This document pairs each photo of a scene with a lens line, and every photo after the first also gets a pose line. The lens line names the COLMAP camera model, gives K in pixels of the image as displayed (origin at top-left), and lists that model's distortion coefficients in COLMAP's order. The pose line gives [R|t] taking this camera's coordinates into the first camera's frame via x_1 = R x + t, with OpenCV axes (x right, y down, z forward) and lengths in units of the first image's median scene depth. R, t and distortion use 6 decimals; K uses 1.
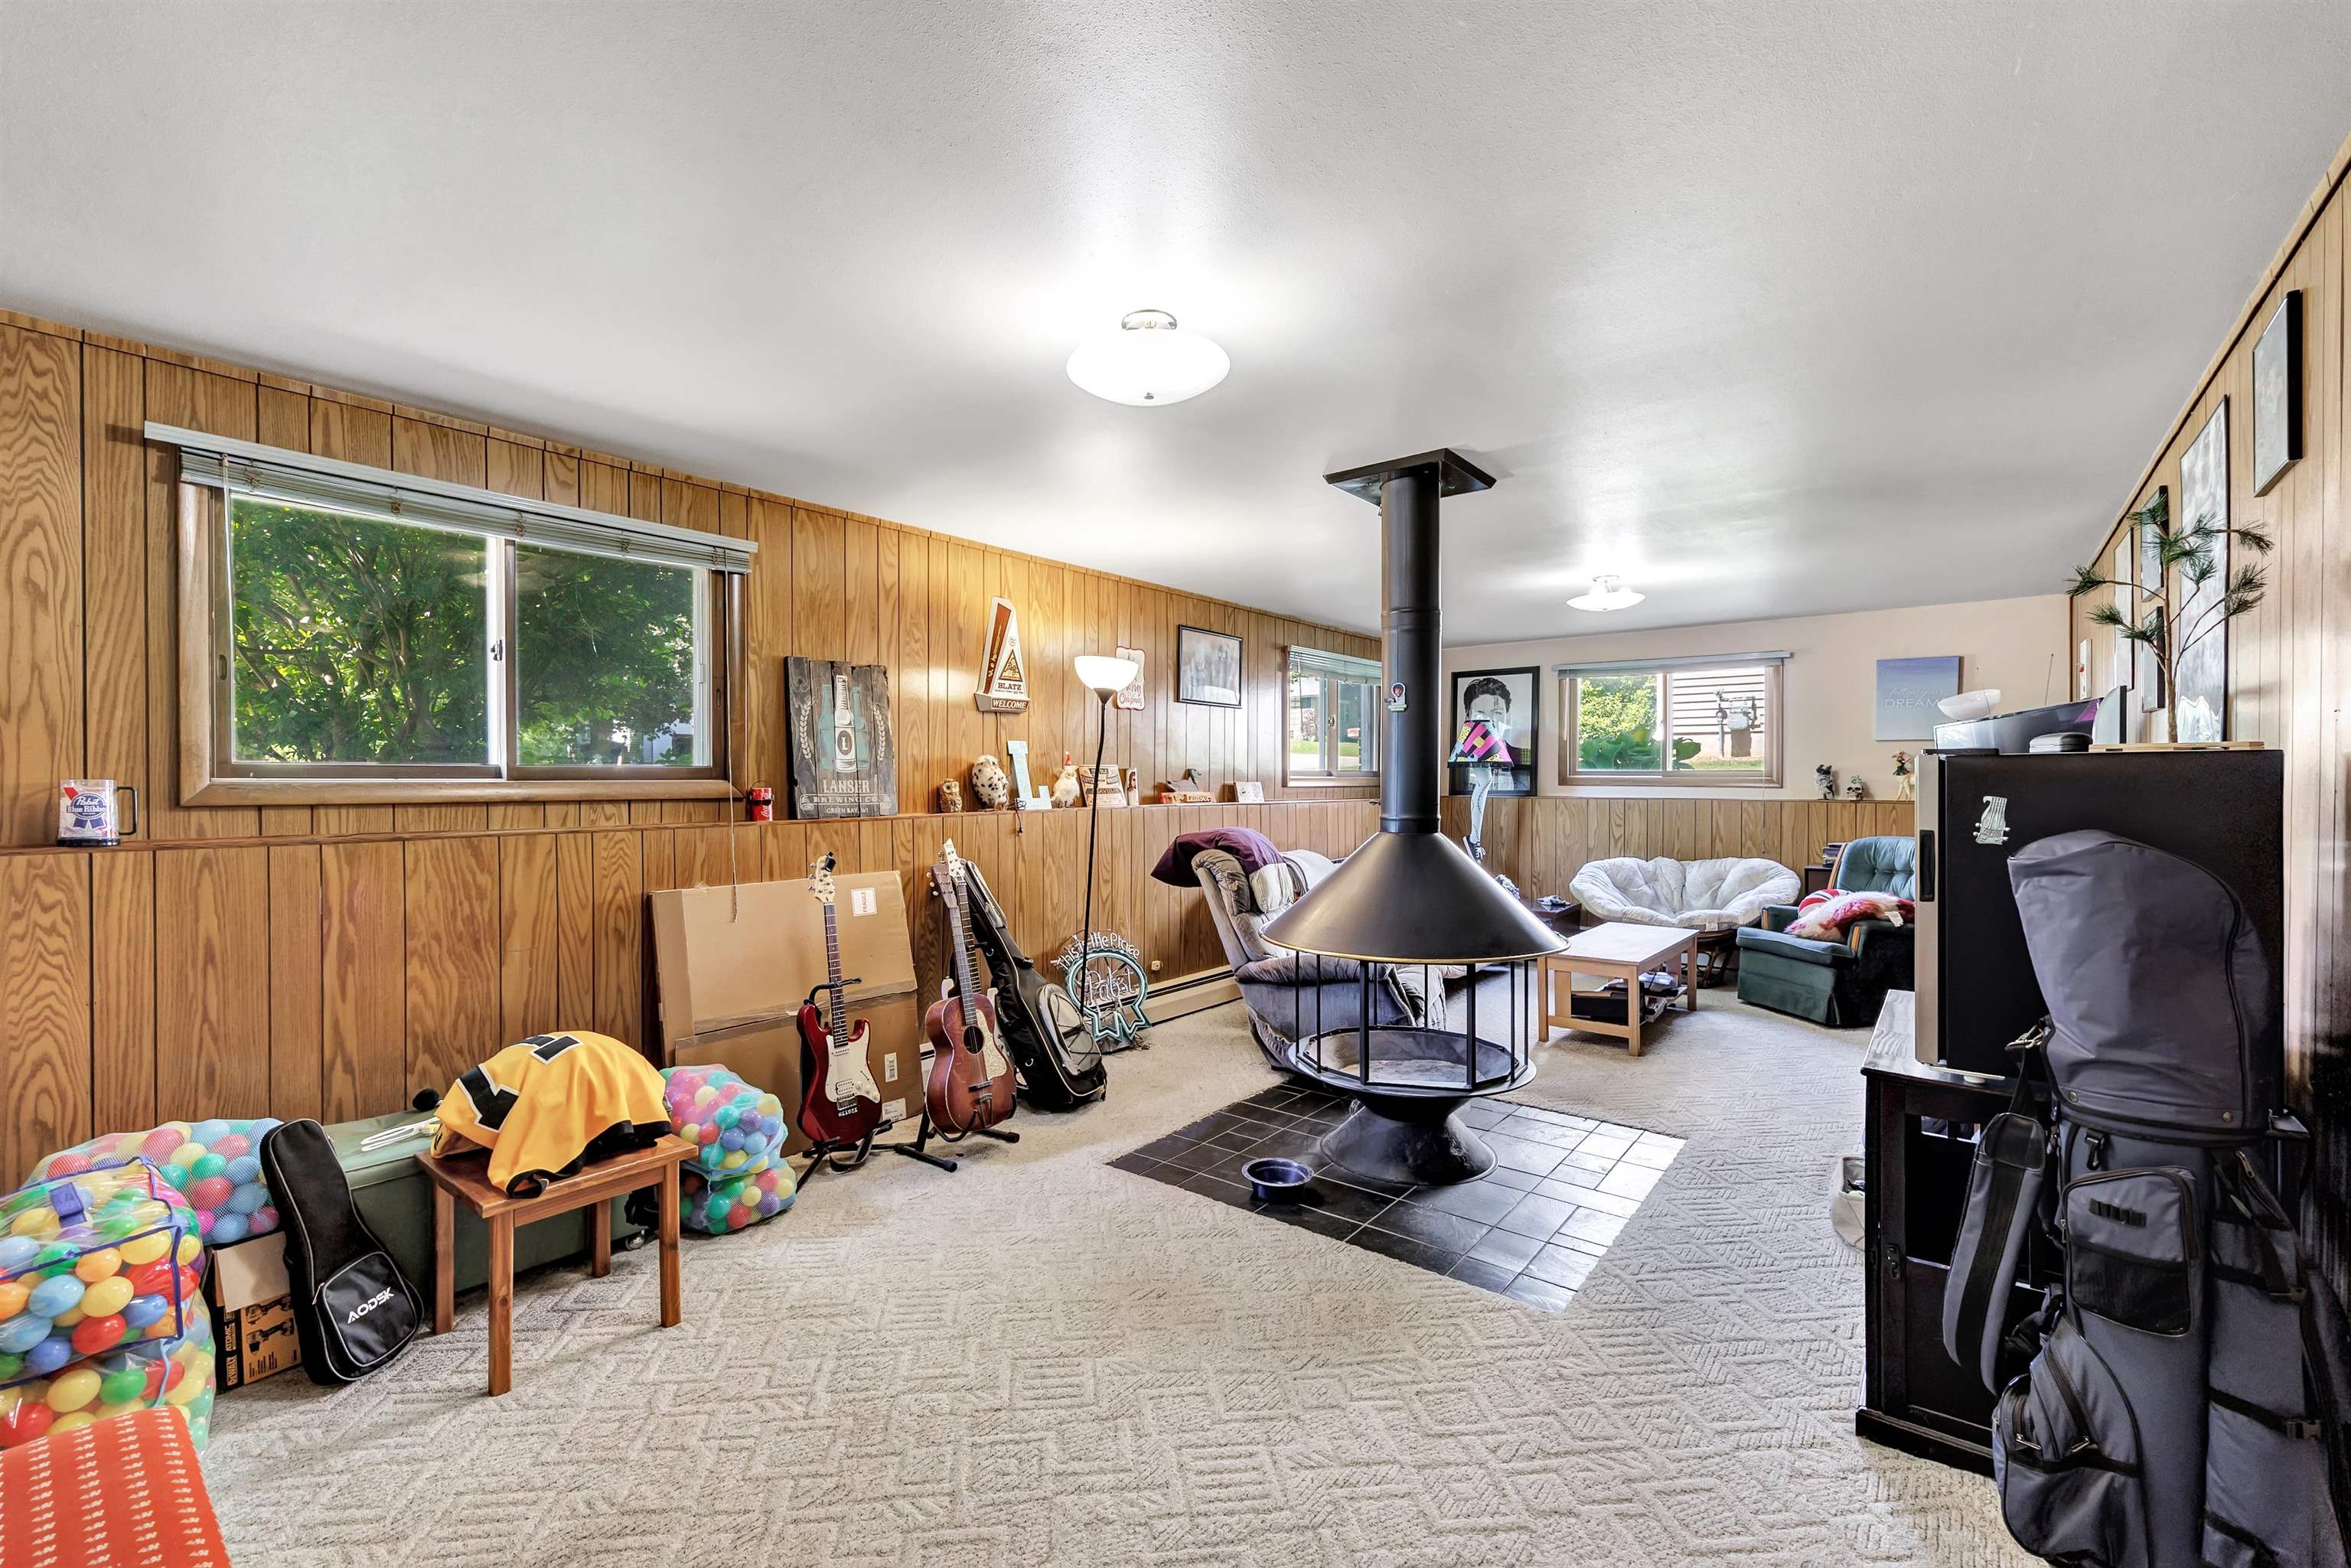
lens RADIAL K [[941.1, 0, 1187.0], [0, 941.1, 785.8], [0, 0, 1]] dist [-0.002196, 0.000120]
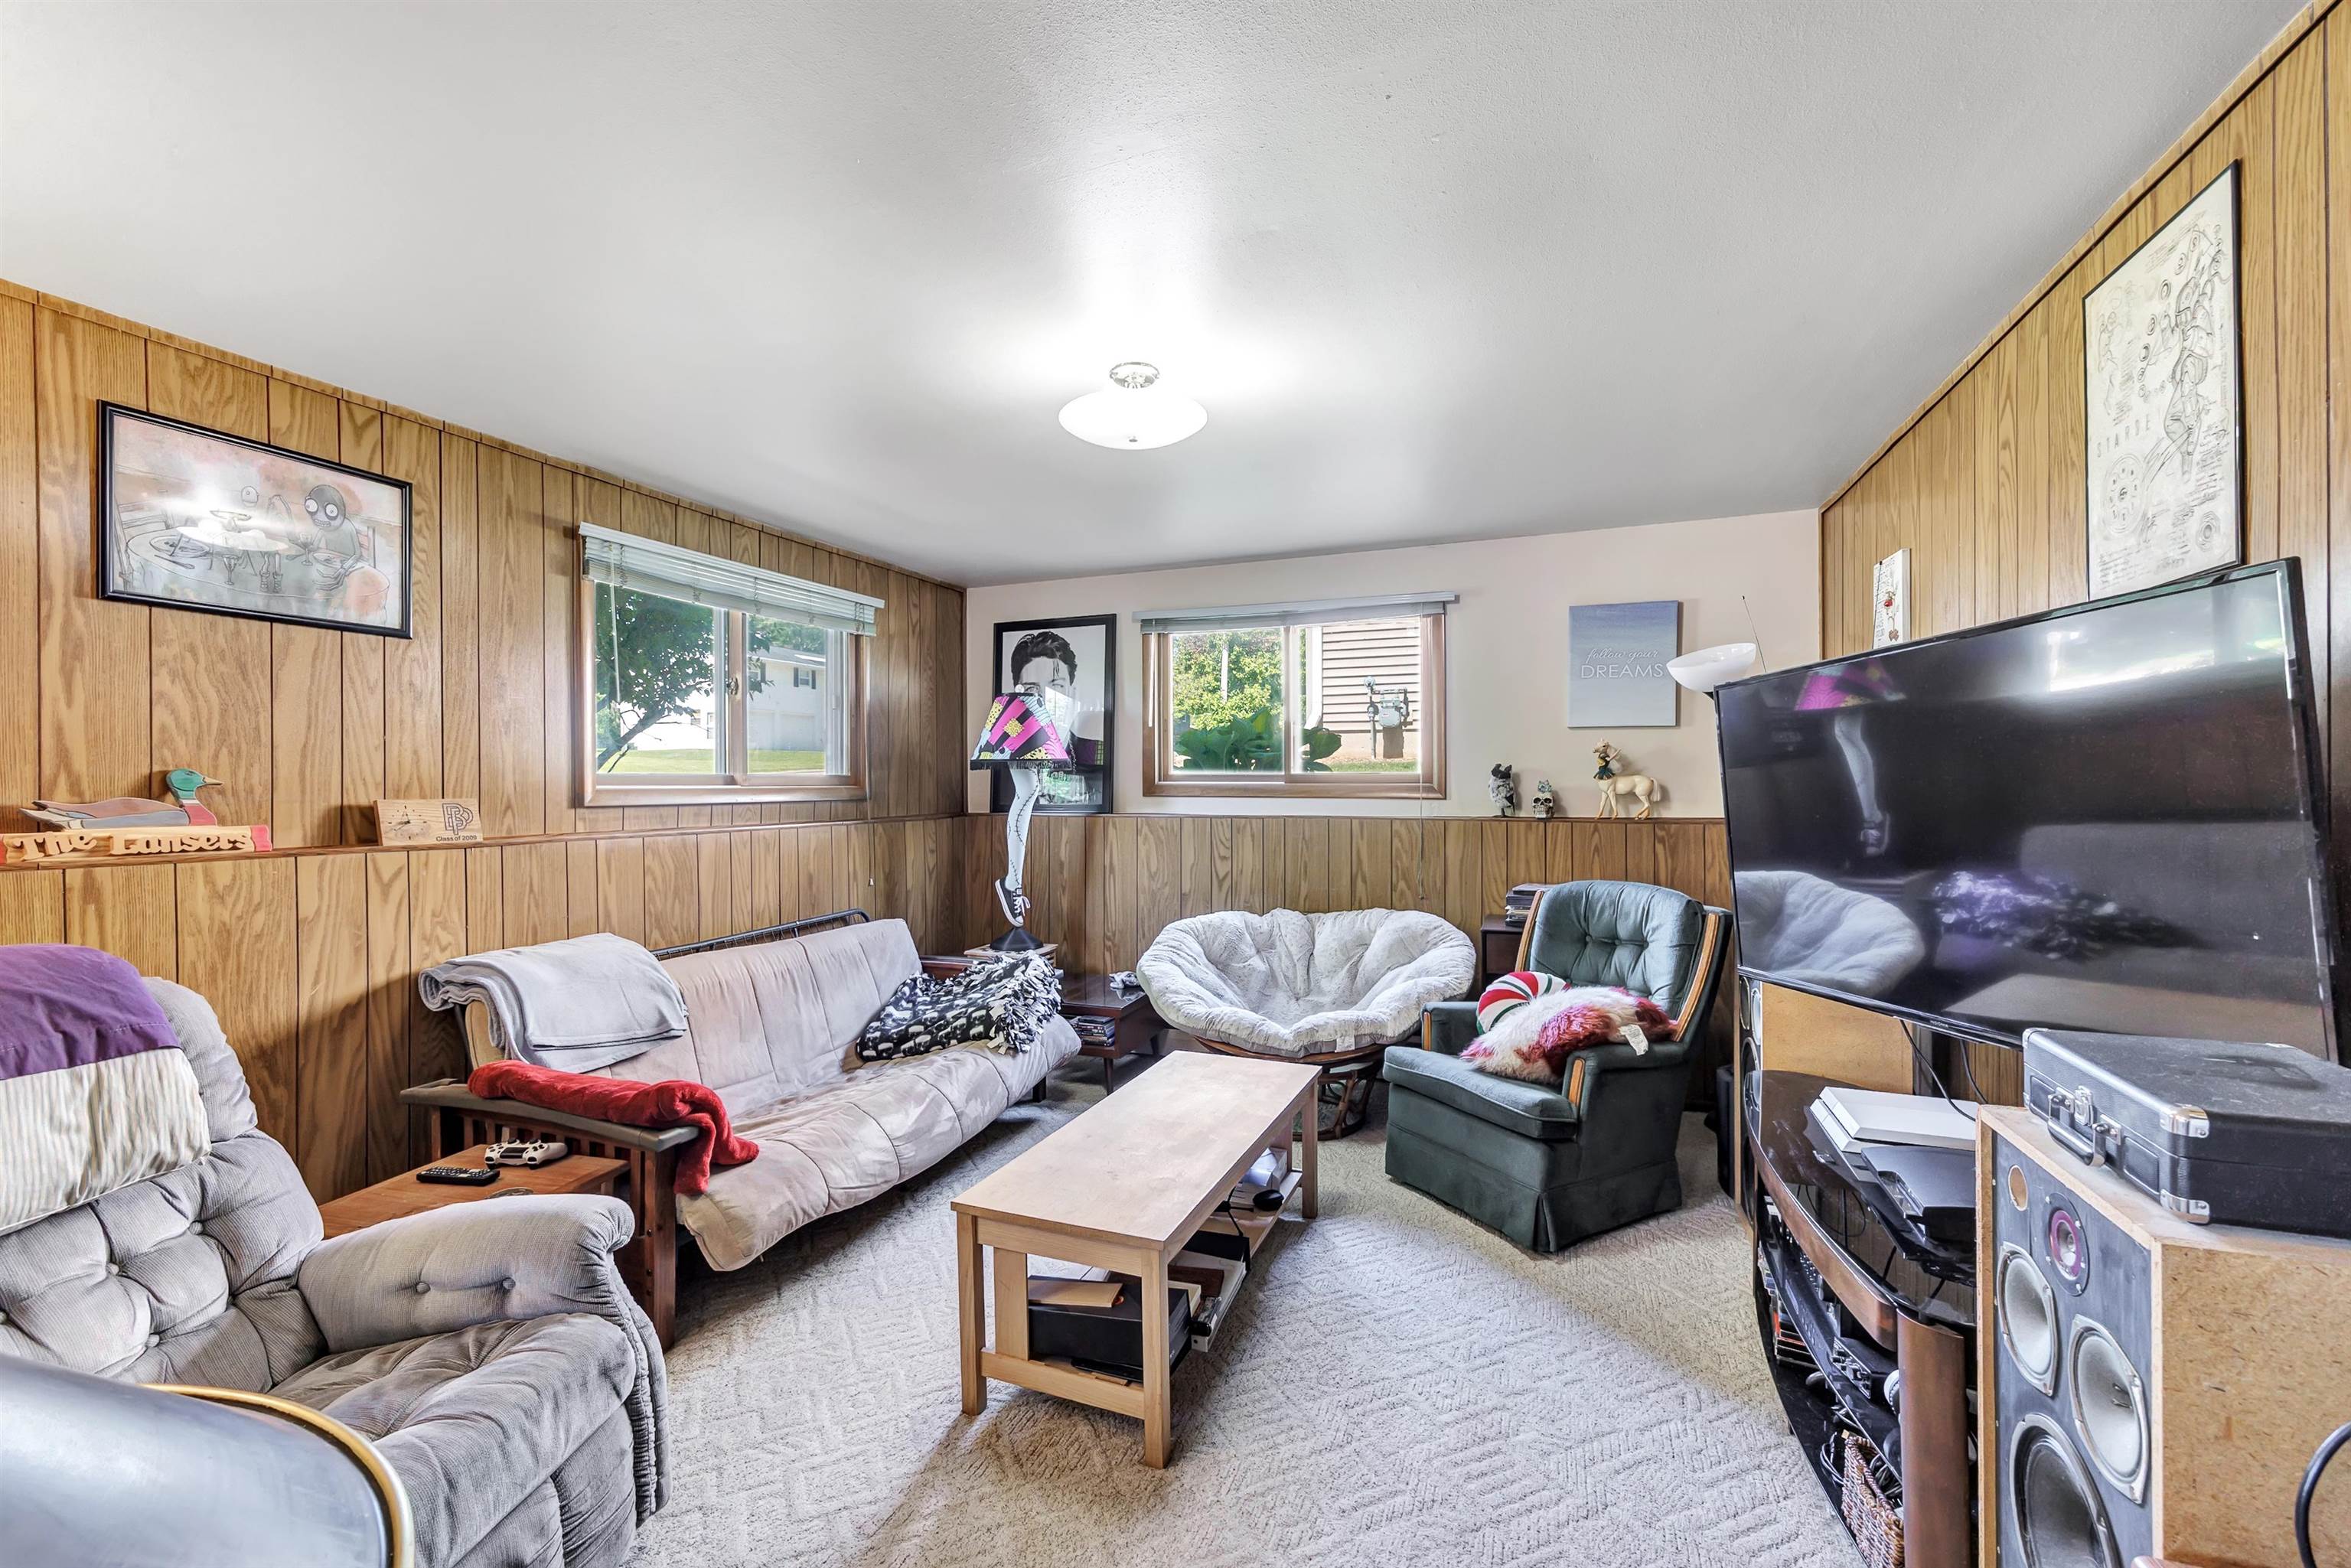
lens RADIAL K [[941.1, 0, 1168.7], [0, 941.1, 786.6], [0, 0, 1]] dist [-0.002196, 0.000120]
pose [[0.956877, -0.006128, 0.290430, 0.258493], [0.007548, 0.999964, -0.003771, -0.005653], [-0.290397, 0.005800, 0.956889, 0.429642]]
